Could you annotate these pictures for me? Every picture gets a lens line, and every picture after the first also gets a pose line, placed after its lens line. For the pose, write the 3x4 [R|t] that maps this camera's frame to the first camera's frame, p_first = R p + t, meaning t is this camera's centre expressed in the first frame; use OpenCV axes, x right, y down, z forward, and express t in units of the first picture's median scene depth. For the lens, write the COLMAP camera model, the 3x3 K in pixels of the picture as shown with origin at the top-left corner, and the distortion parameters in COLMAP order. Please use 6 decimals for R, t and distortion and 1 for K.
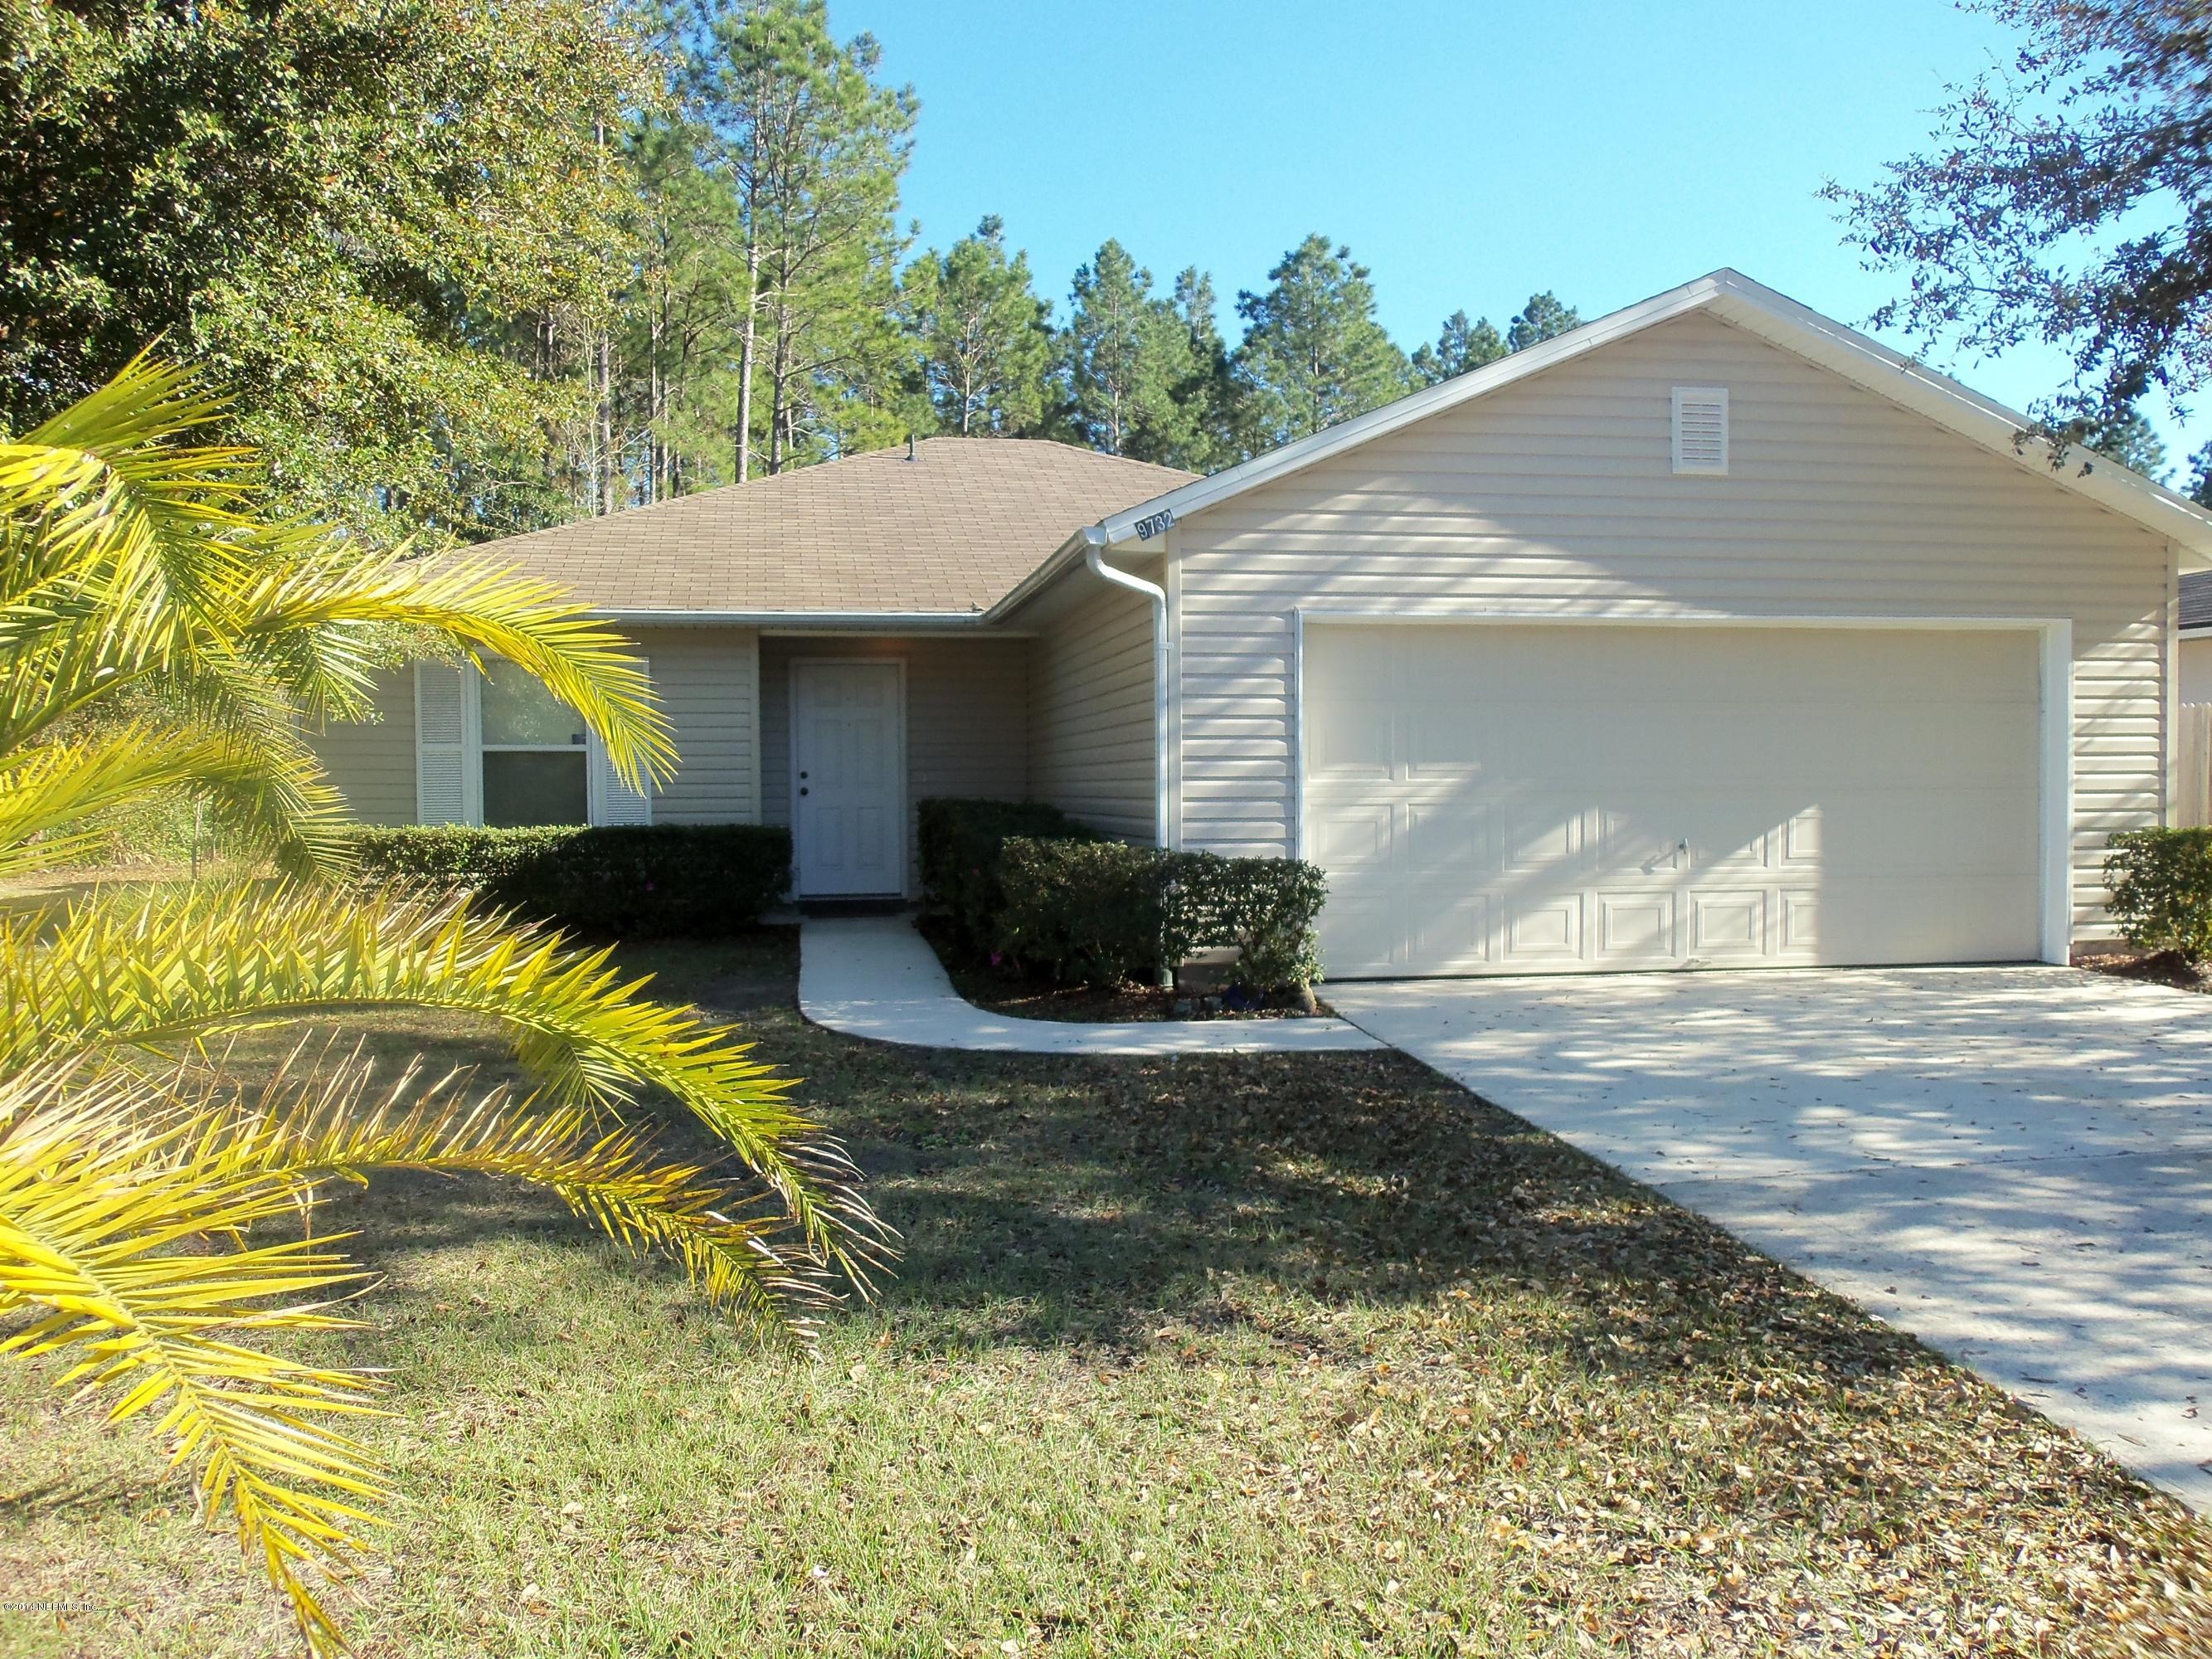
lens RADIAL K [[1865.8, 0, 1118.9], [0, 1865.8, 826.5], [0, 0, 1]] dist [-0.040447, 0.009702]
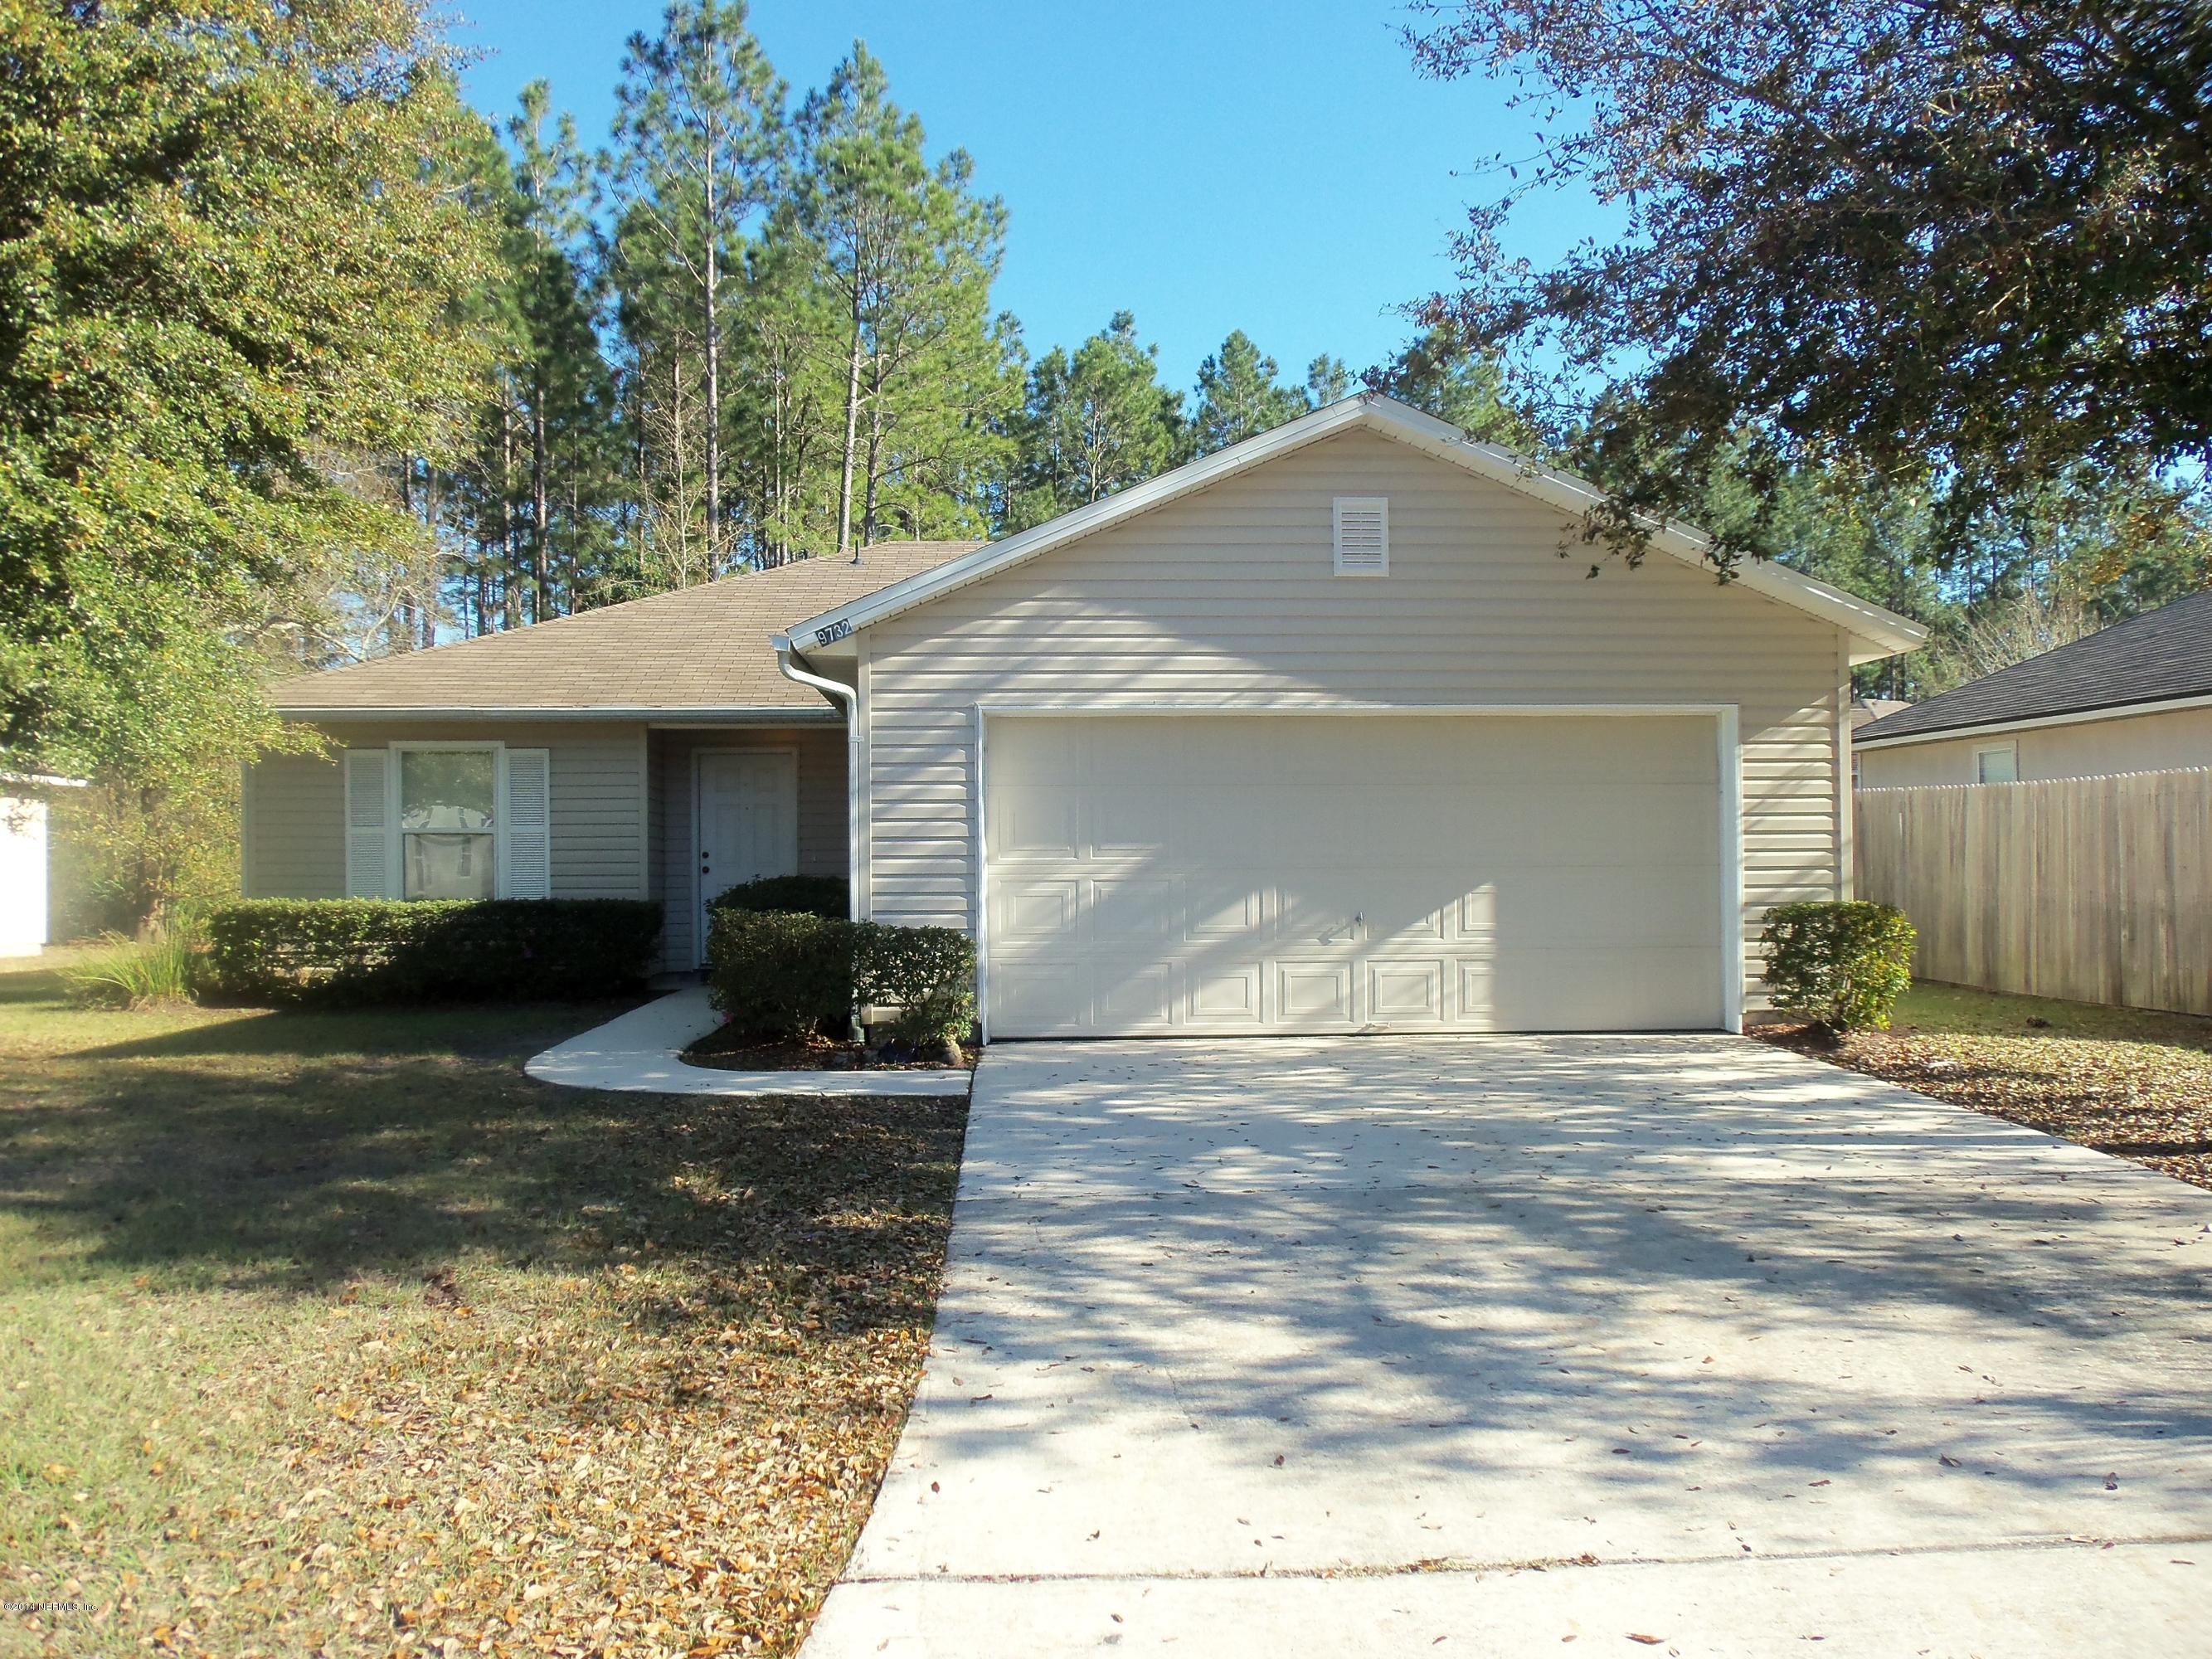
lens RADIAL K [[1865.8, 0, 1103.0], [0, 1865.8, 834.8], [0, 0, 1]] dist [-0.040447, 0.009702]
pose [[0.993313, -0.002077, -0.115431, 0.280769], [-0.002414, 0.999246, -0.038748, 0.003813], [0.115425, 0.038768, 0.992559, -0.091771]]
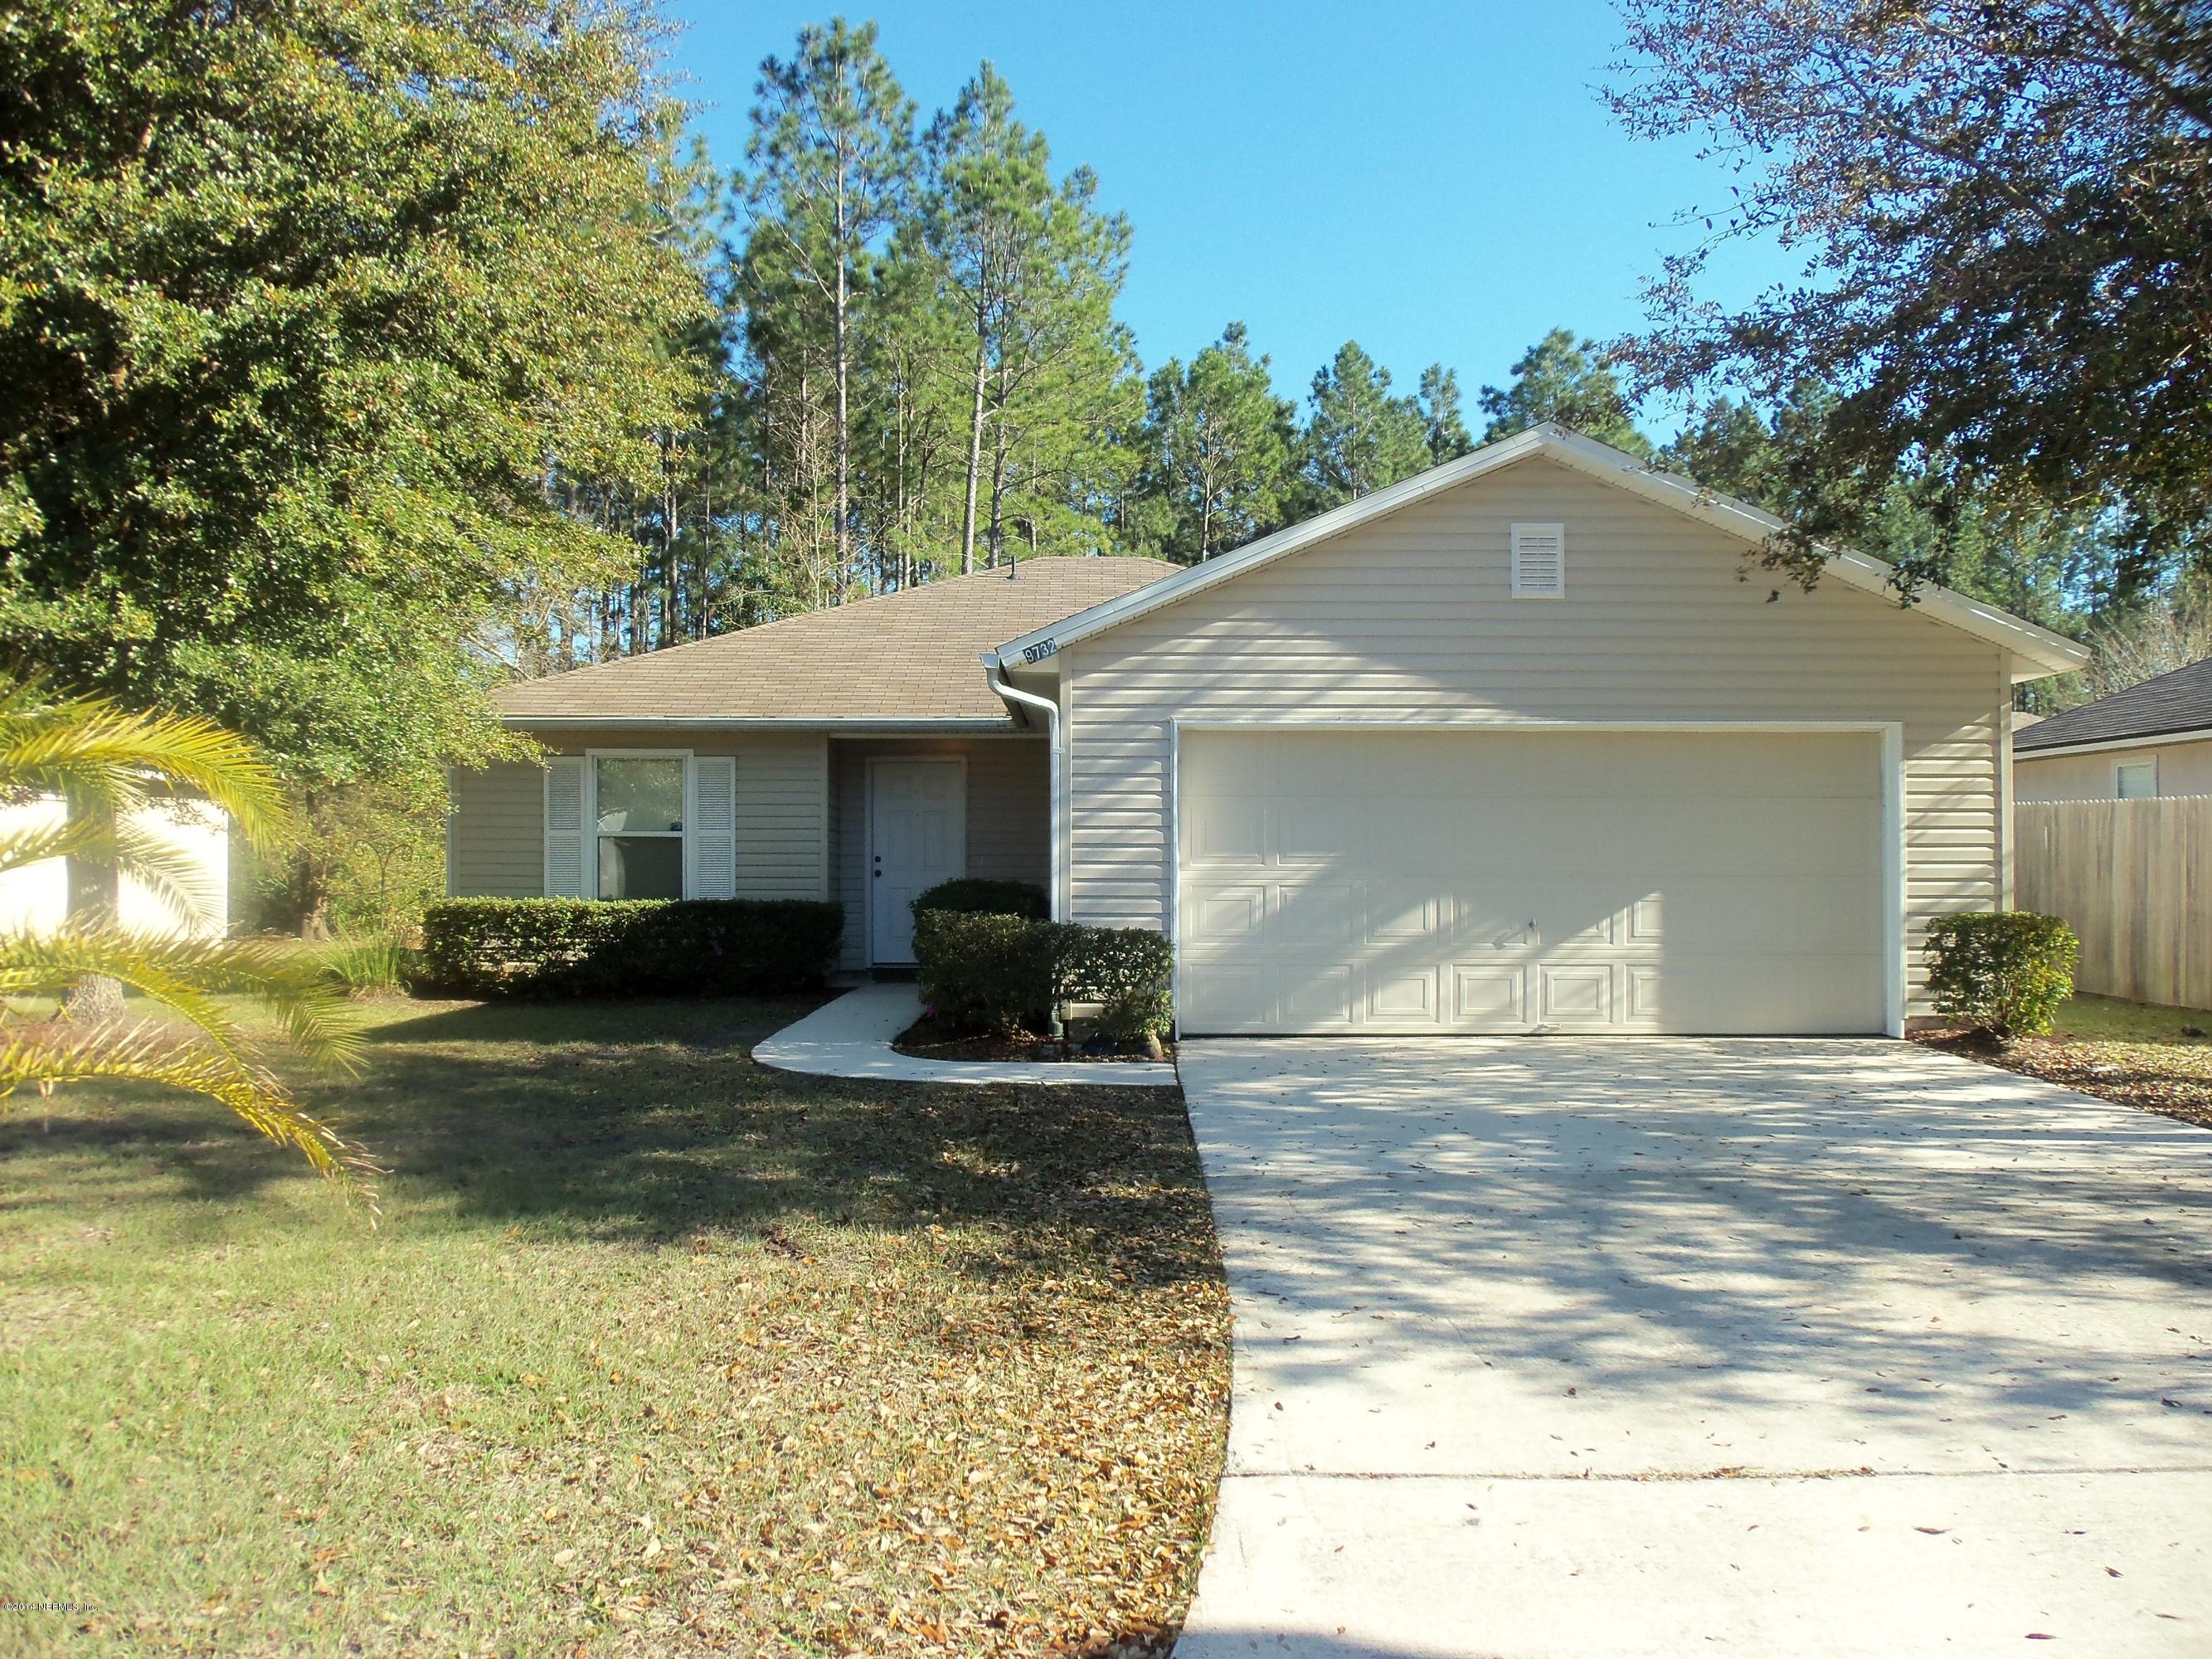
lens RADIAL K [[1865.8, 0, 1101.9], [0, 1865.8, 835.5], [0, 0, 1]] dist [-0.040447, 0.009702]
pose [[0.985900, 0.004502, -0.167275, 0.234340], [-0.011633, 0.999064, -0.041672, 0.006276], [0.166930, 0.043030, 0.985029, -0.159695]]
